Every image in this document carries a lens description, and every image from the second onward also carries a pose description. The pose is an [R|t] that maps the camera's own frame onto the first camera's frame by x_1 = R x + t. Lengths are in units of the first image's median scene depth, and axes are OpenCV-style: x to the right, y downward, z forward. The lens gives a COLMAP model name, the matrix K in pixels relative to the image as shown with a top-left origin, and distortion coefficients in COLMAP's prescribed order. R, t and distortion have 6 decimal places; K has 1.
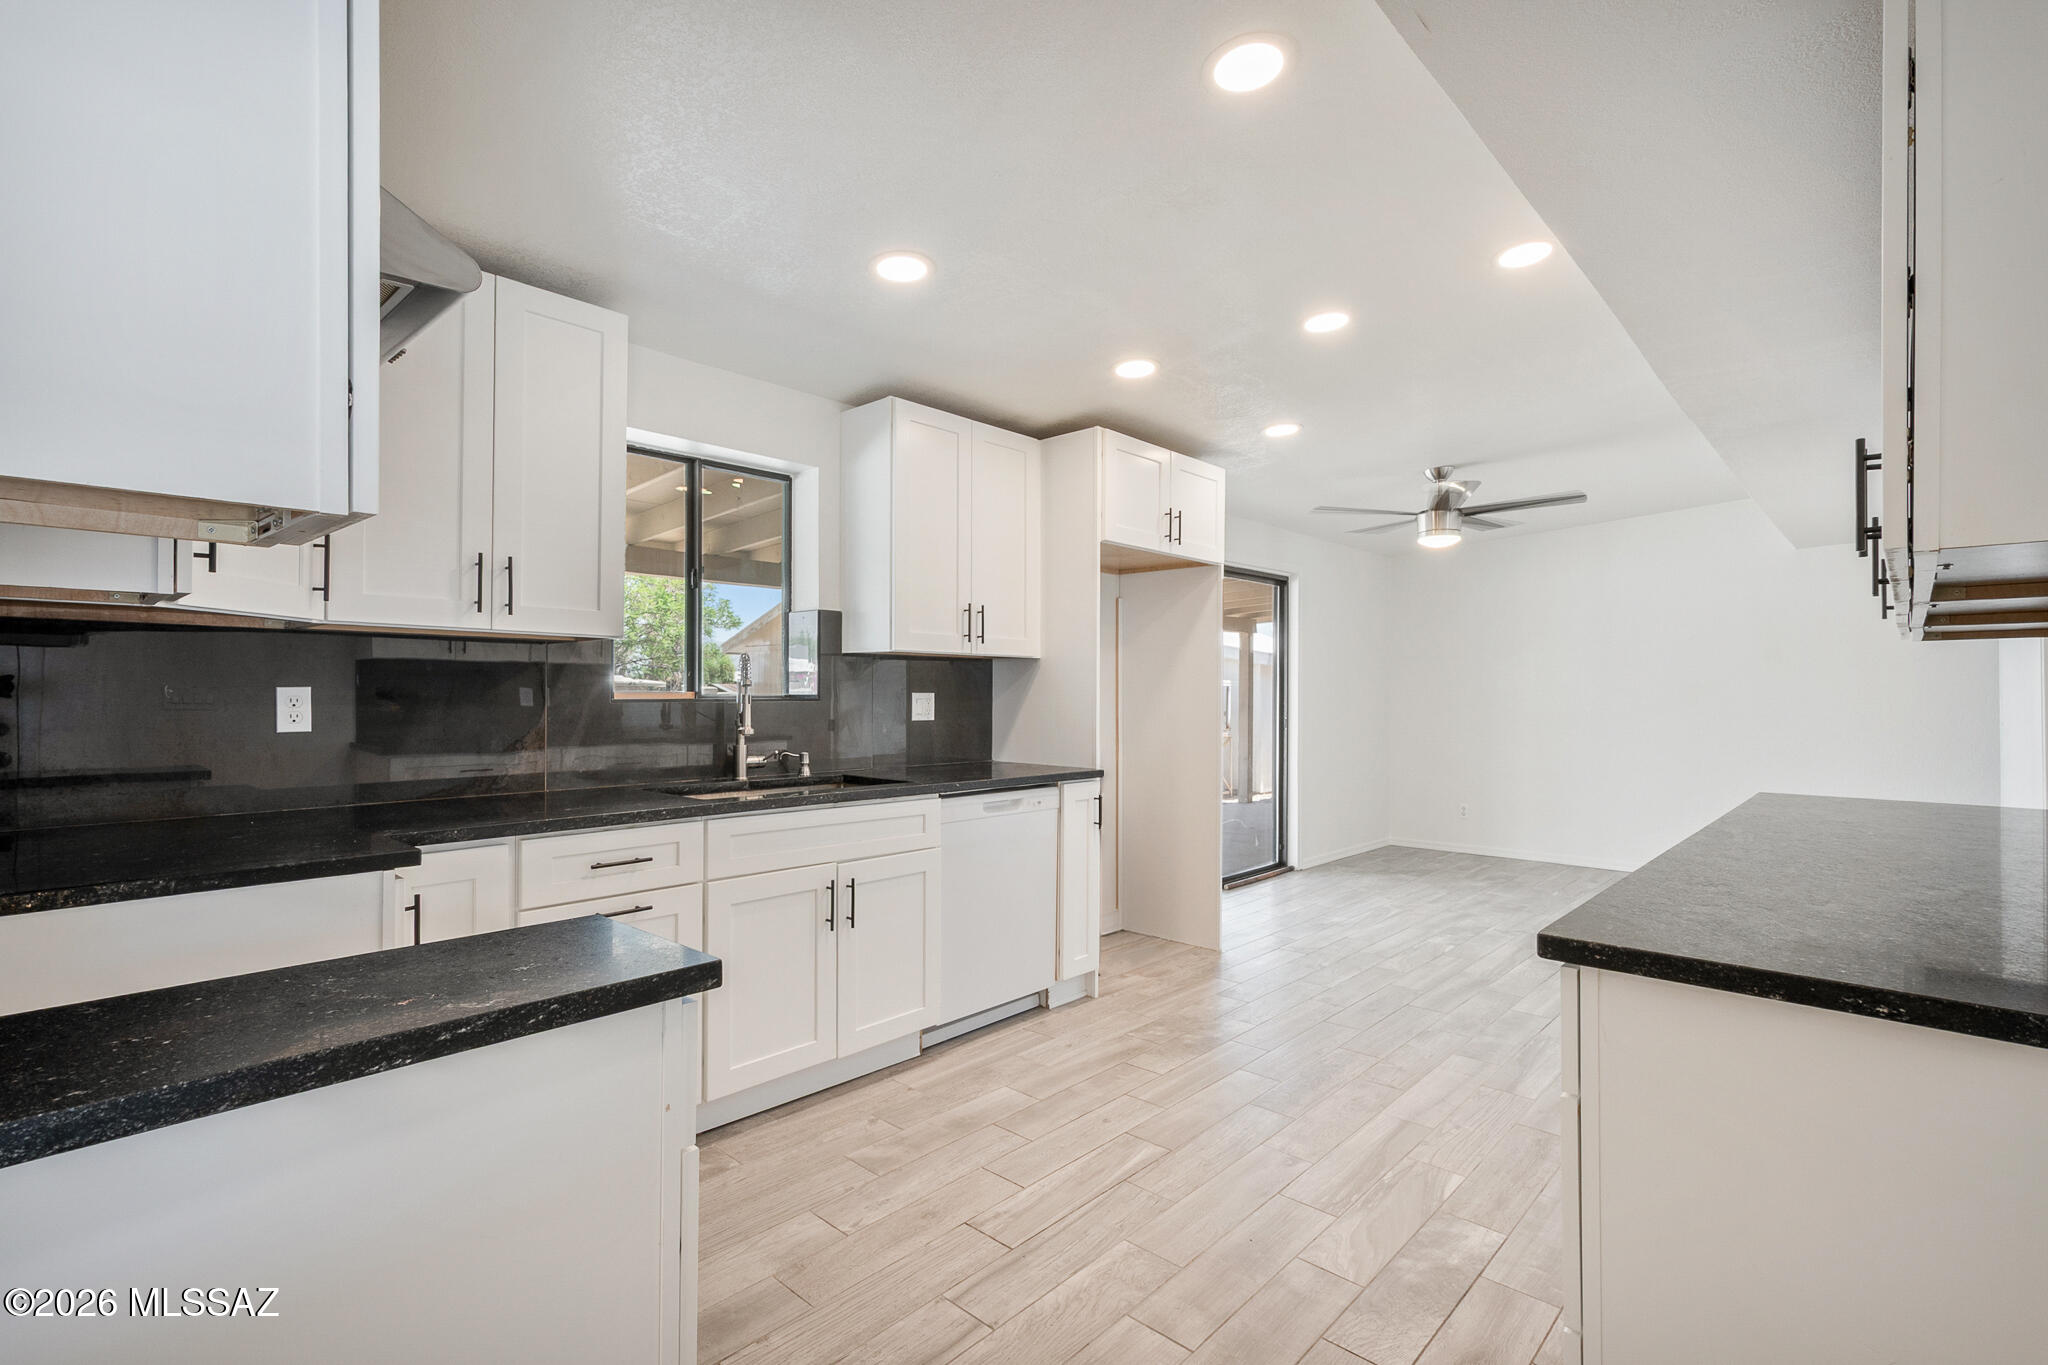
lens RADIAL K [[912.9, 0, 1046.9], [0, 912.9, 693.8], [0, 0, 1]] dist [-0.001658, -0.001101]
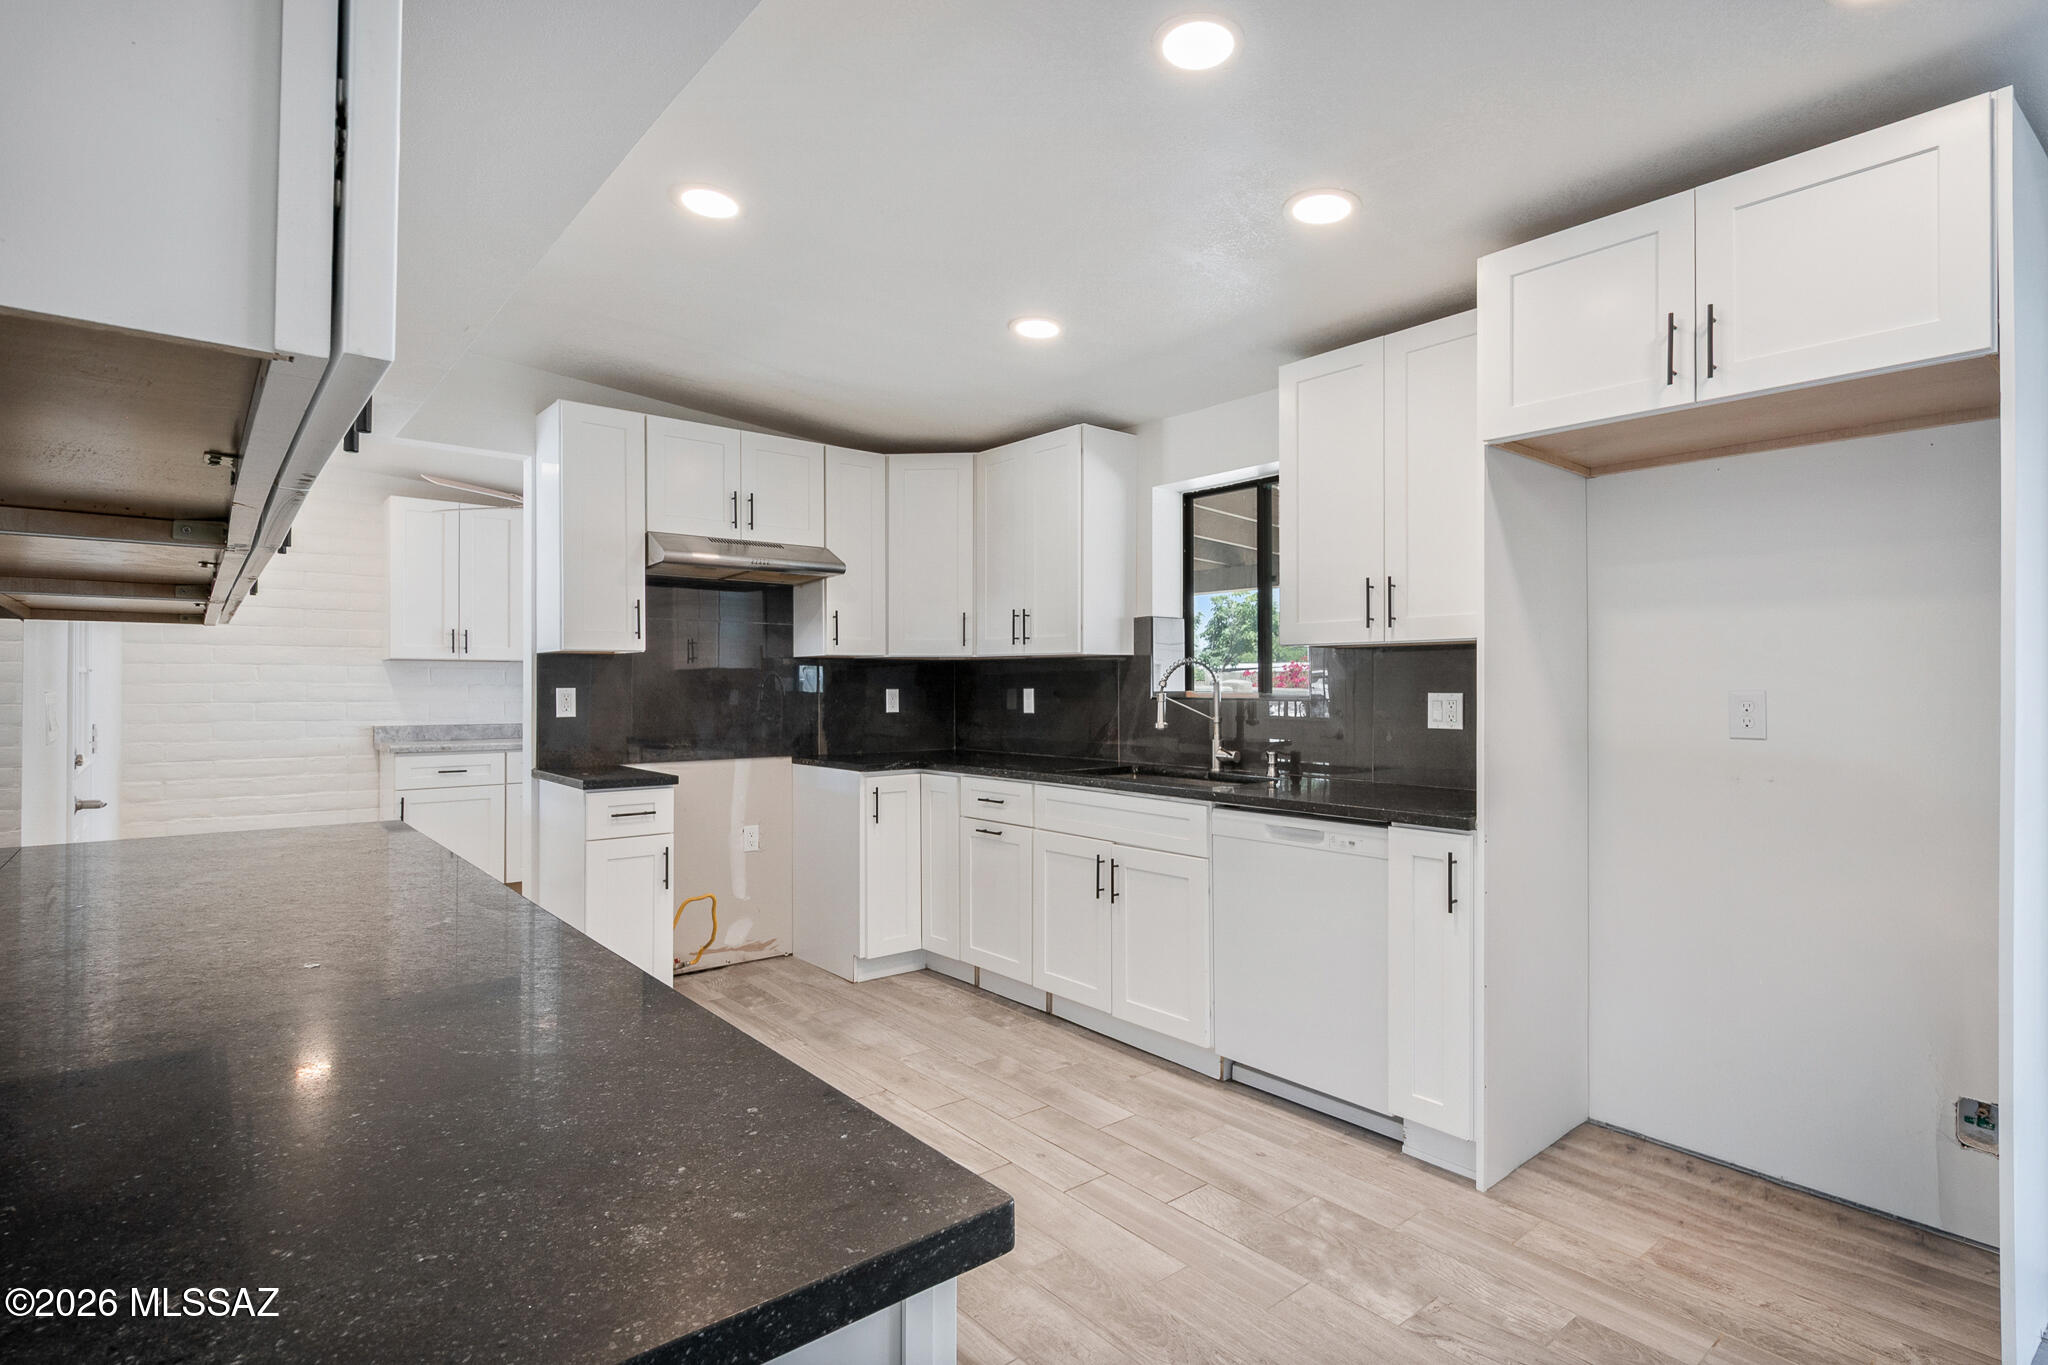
lens RADIAL K [[1031.0, 0, 1051.5], [0, 1031.0, 692.5], [0, 0, 1]] dist [-0.001216, -0.000516]
pose [[-0.120667, 0.004519, -0.992683, 0.955816], [-0.000514, 0.999989, 0.004615, -0.006235], [0.992693, 0.001068, -0.120663, 0.985880]]
